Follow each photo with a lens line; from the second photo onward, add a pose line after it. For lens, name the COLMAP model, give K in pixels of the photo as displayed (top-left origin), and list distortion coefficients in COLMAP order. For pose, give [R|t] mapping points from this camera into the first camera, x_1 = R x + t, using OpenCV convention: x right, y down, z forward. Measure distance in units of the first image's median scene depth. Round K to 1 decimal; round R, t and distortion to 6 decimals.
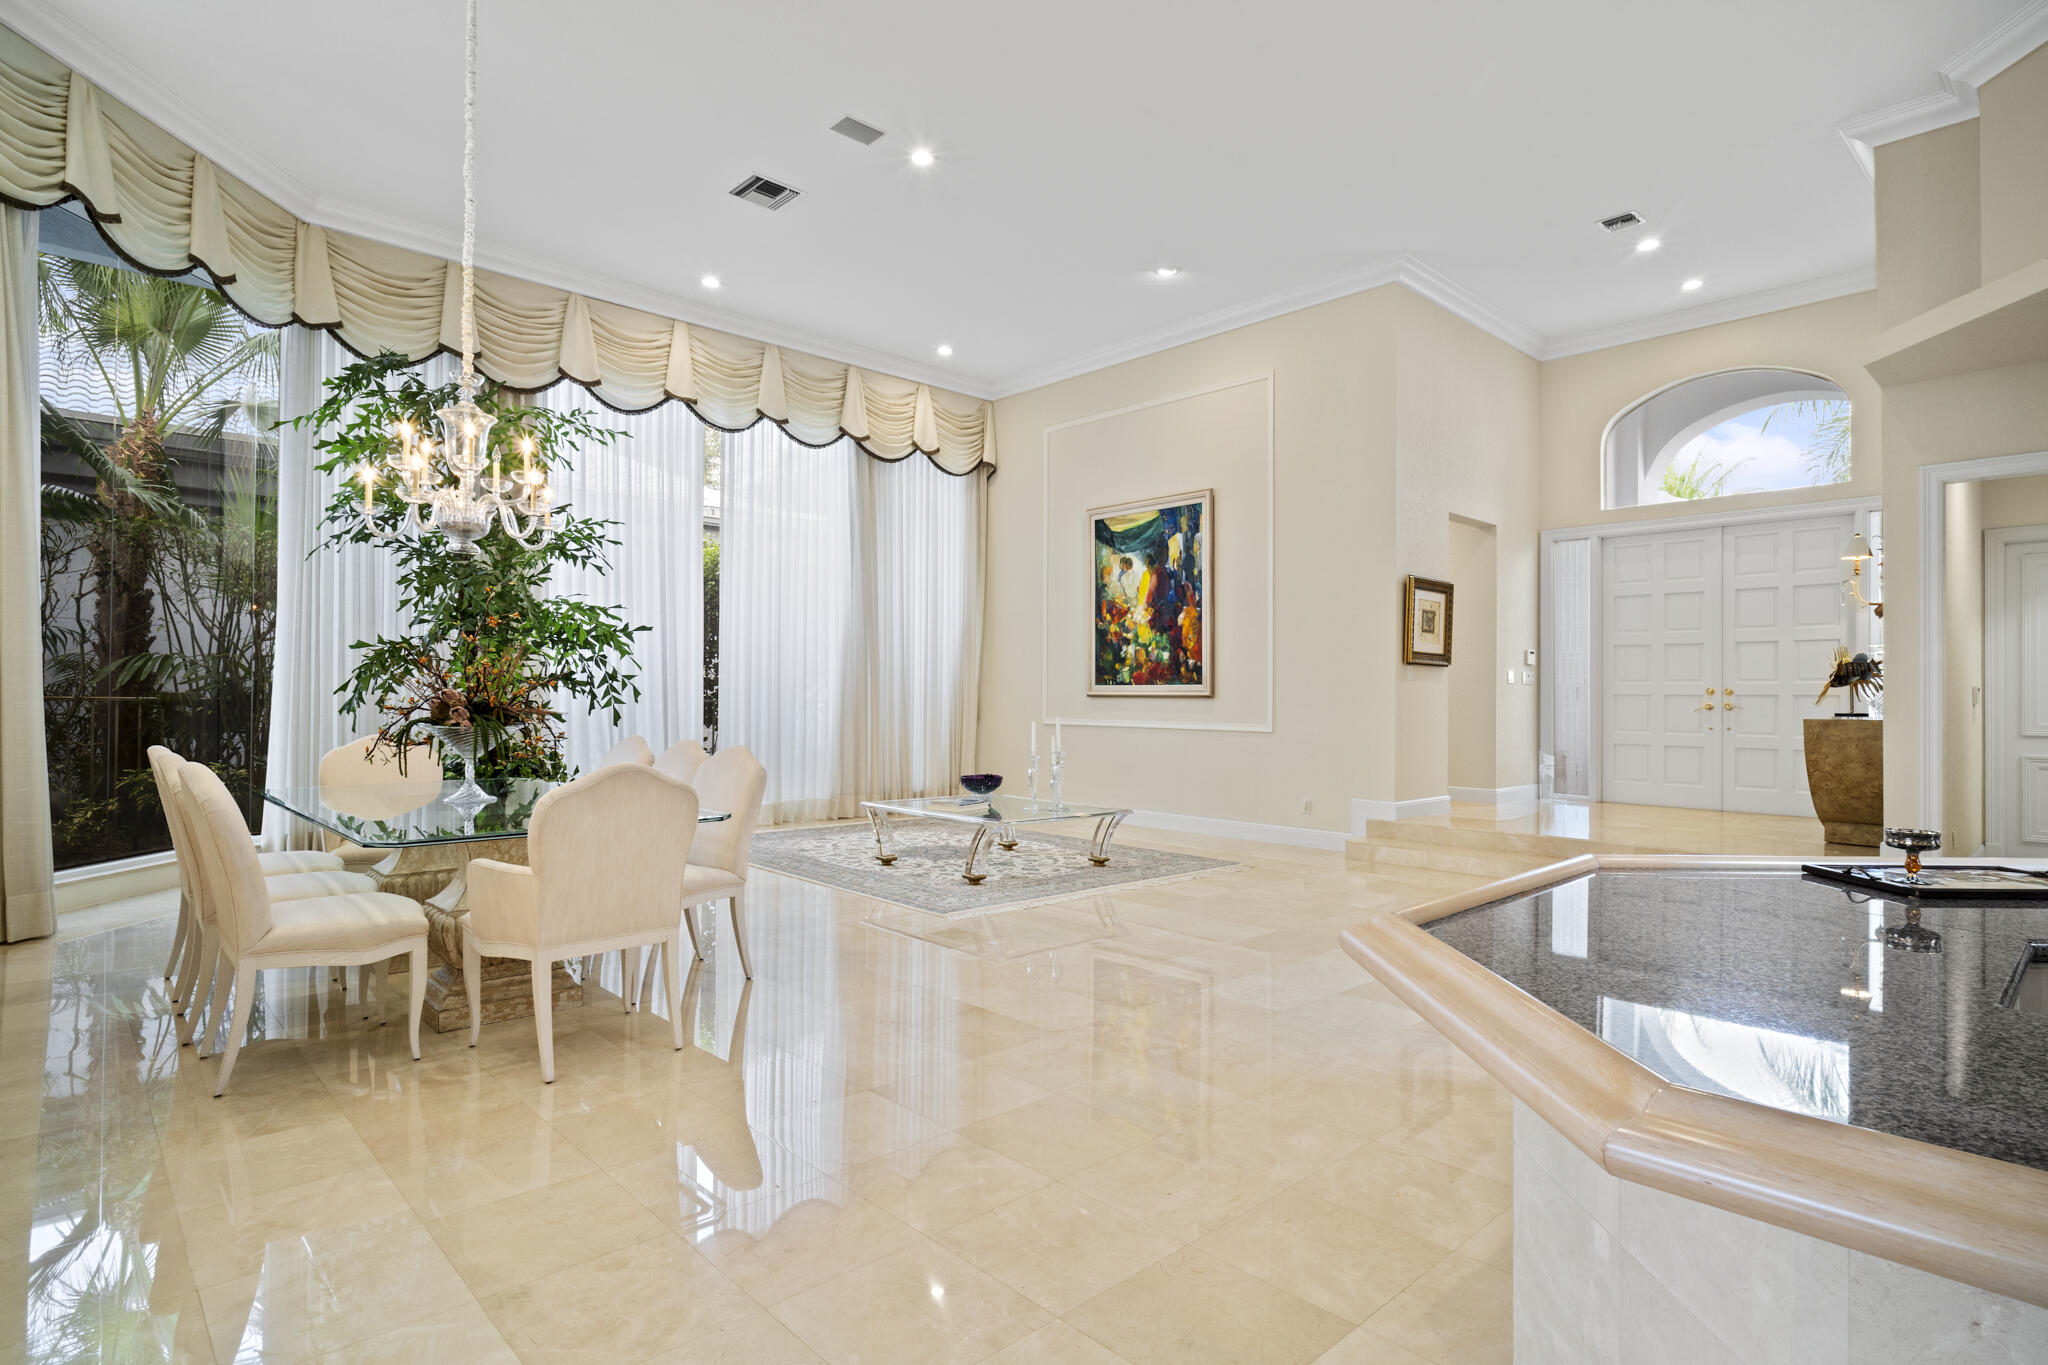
lens RADIAL K [[1052.3, 0, 1017.6], [0, 1052.3, 693.6], [0, 0, 1]] dist [-0.001128, -0.000306]
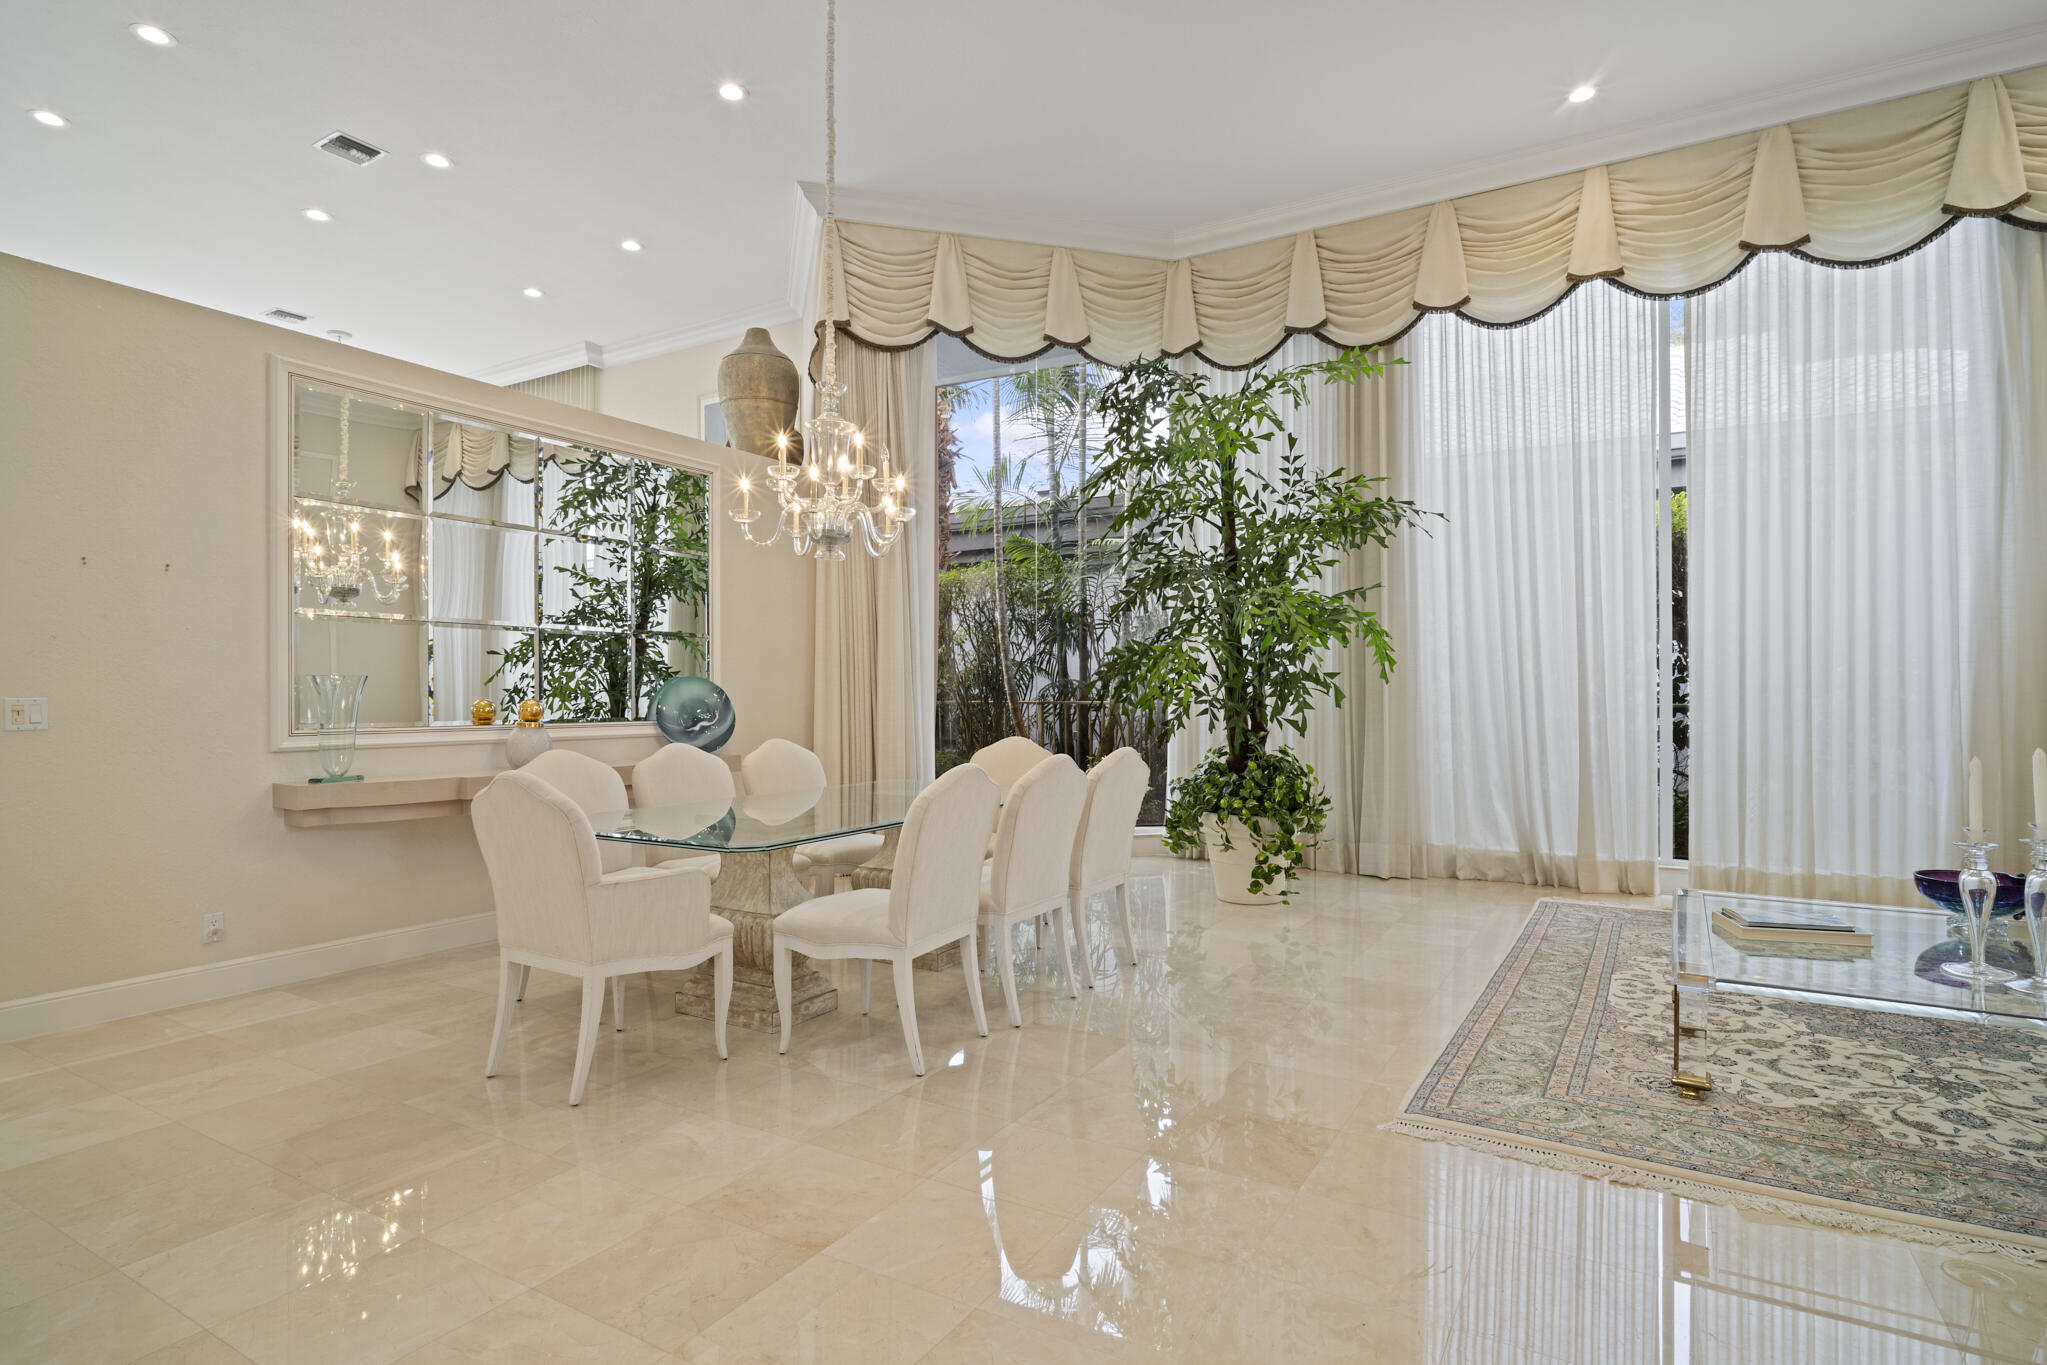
lens RADIAL K [[1064.4, 0, 1004.0], [0, 1064.4, 680.3], [0, 0, 1]] dist [0.003760, 0.000352]
pose [[0.281406, -0.013526, -0.959493, 0.272611], [0.009533, 0.999891, -0.011300, -0.004243], [0.959541, -0.005967, 0.281504, 0.445259]]
